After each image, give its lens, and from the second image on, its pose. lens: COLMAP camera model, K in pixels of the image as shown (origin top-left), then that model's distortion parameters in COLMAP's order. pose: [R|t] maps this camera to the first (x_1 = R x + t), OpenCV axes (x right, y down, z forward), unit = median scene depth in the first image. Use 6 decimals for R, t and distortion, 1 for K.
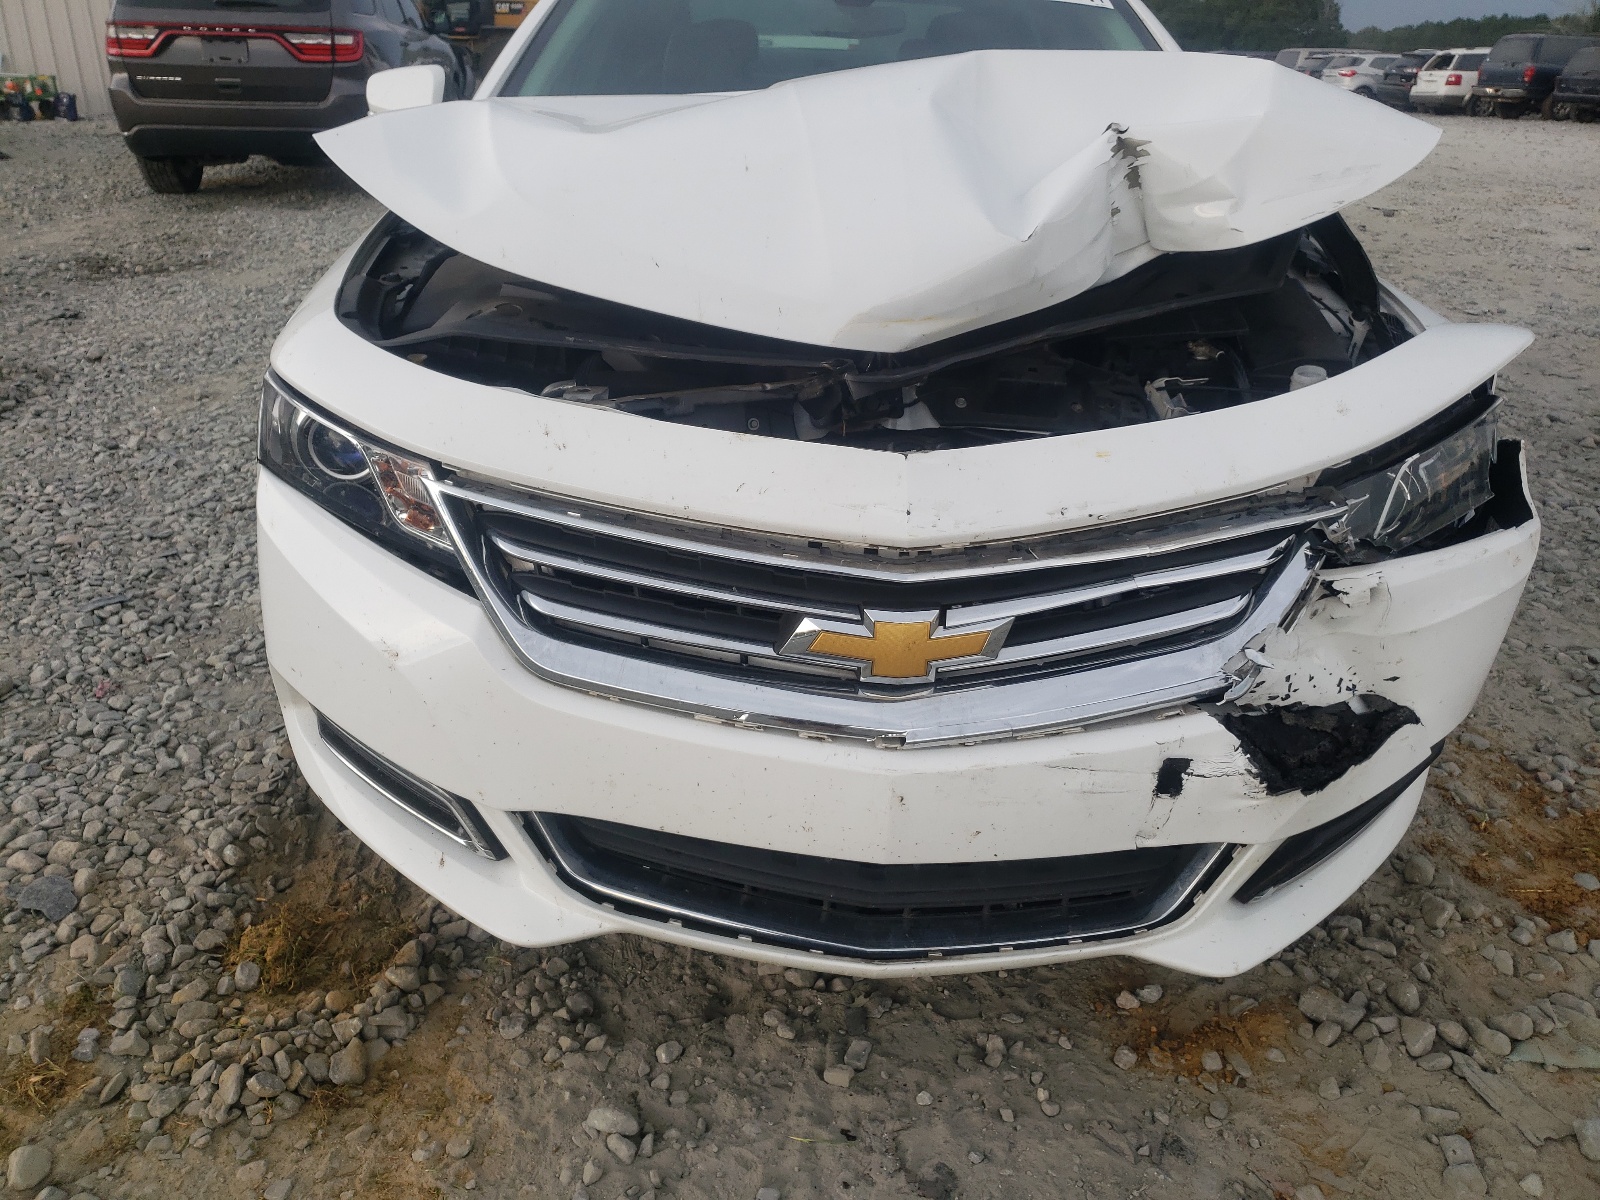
lens RADIAL K [[1229.6, 0, 800.0], [0, 1229.6, 600.0], [0, 0, 1]] dist [-0.002739, -0.001781]
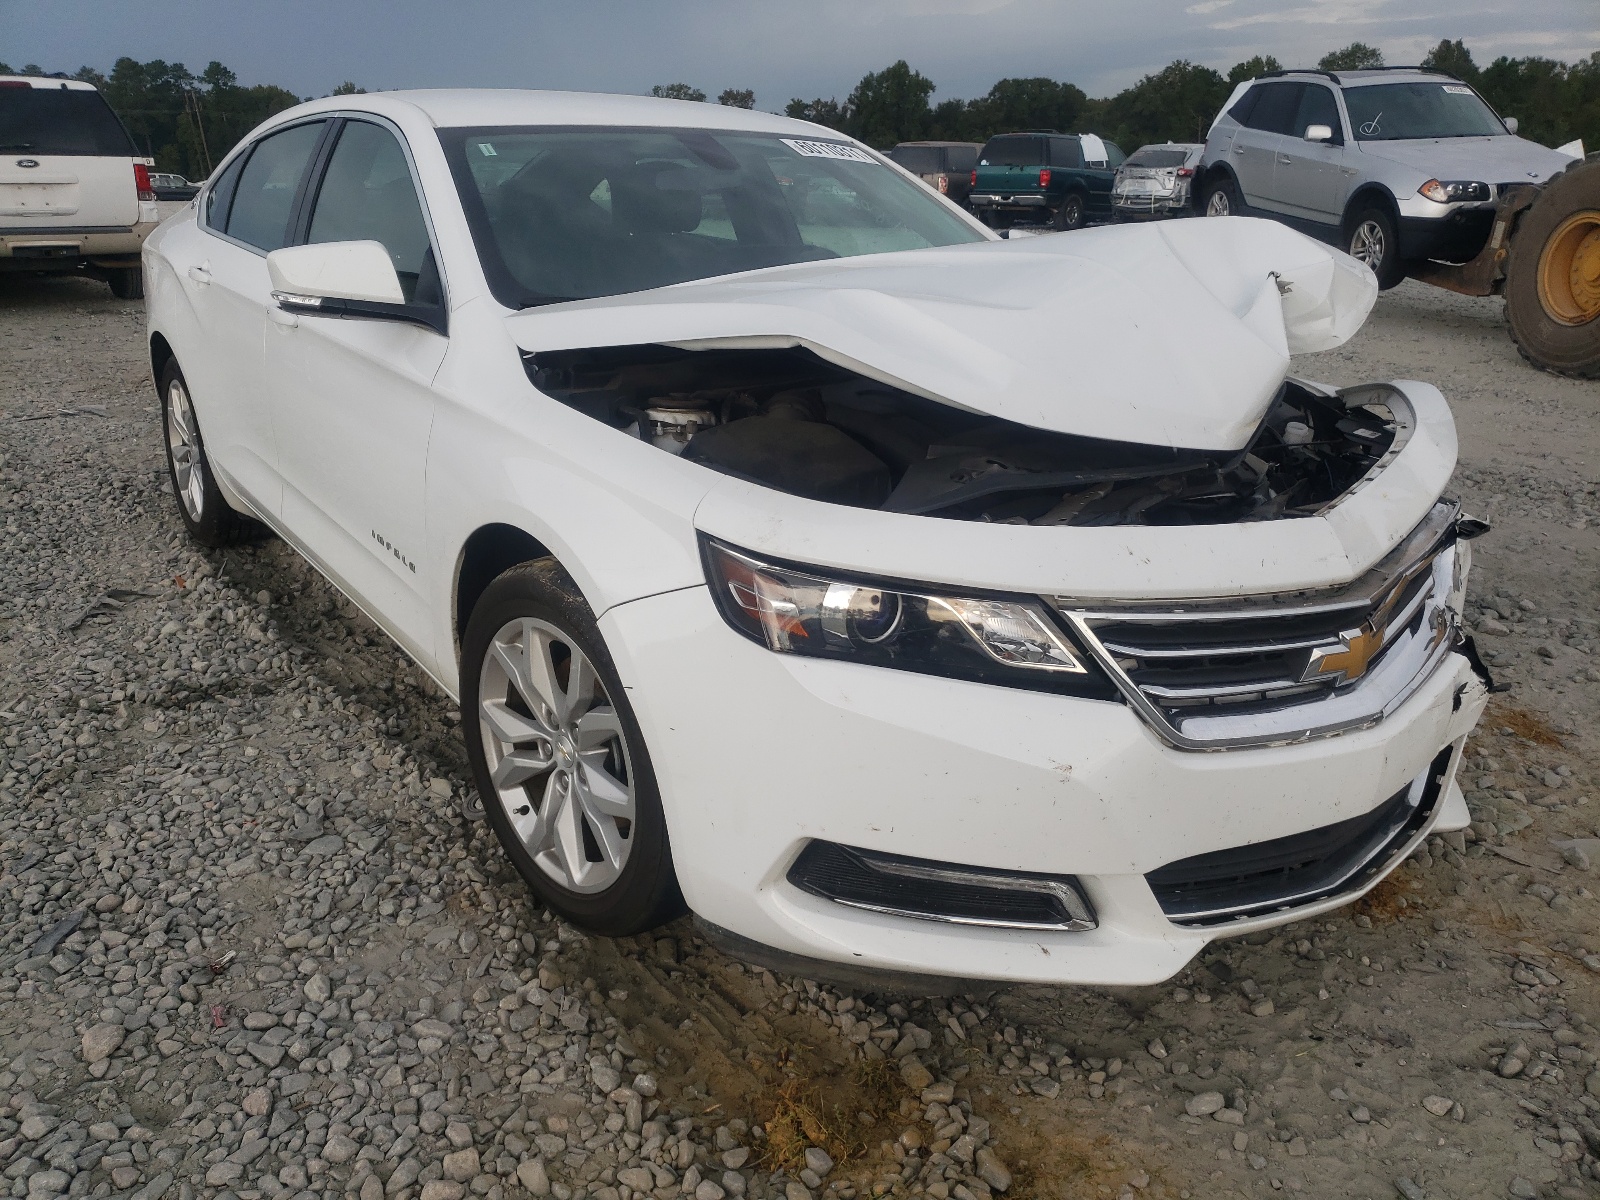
lens RADIAL K [[1229.6, 0, 800.0], [0, 1229.6, 600.0], [0, 0, 1]] dist [-0.002739, -0.001781]
pose [[0.807516, -0.208988, 0.551582, -1.126128], [0.240449, 0.970535, 0.015706, -0.184662], [-0.538612, 0.119945, 0.833973, 0.166567]]
